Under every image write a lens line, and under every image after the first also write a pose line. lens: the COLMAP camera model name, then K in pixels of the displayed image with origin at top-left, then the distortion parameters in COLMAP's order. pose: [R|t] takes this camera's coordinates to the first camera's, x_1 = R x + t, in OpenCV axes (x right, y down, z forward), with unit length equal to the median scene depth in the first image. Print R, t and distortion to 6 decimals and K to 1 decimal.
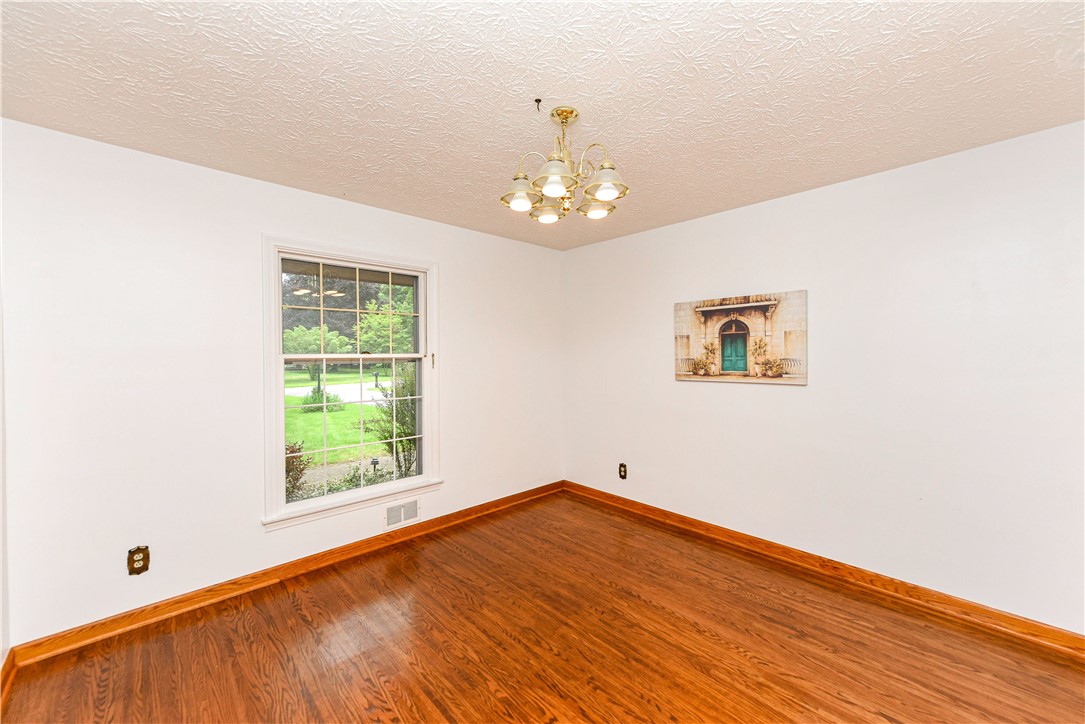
lens RADIAL K [[423.2, 0, 548.8], [0, 423.2, 360.7], [0, 0, 1]] dist [0.014421, 0.000042]
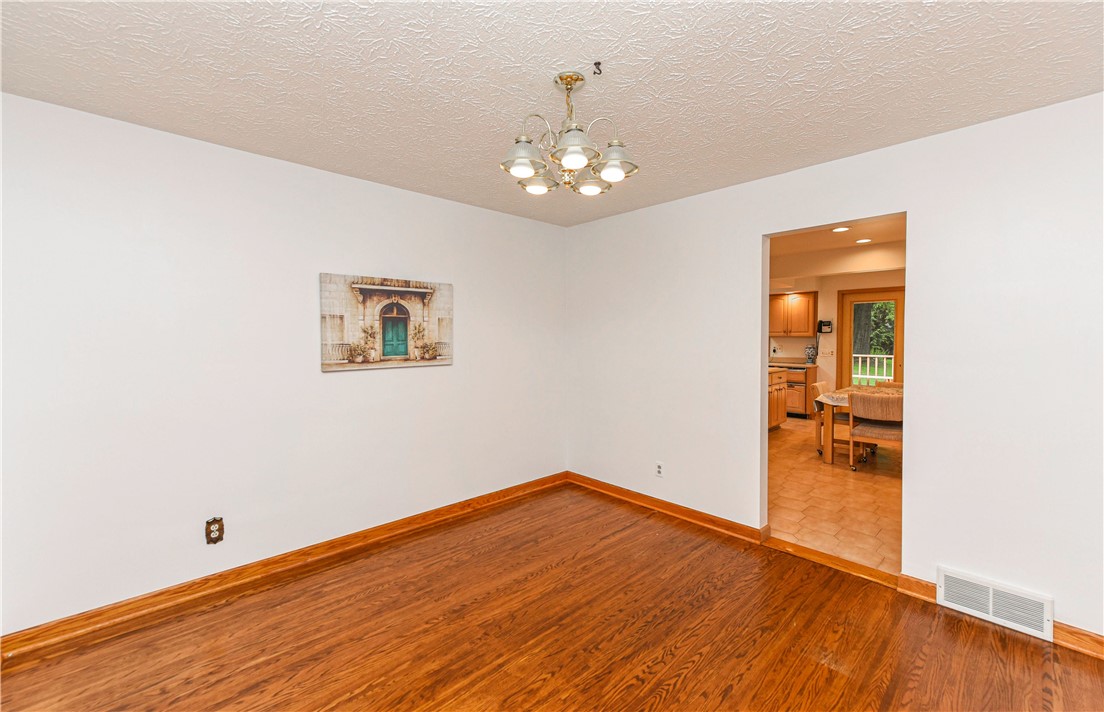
lens RADIAL K [[458.6, 0, 551.2], [0, 458.6, 348.3], [0, 0, 1]] dist [0.016586, 0.000050]
pose [[0.003161, -0.022962, 0.999731, -0.616363], [0.015013, 0.999625, 0.022912, -0.011618], [-0.999882, 0.014937, 0.003505, 0.651617]]
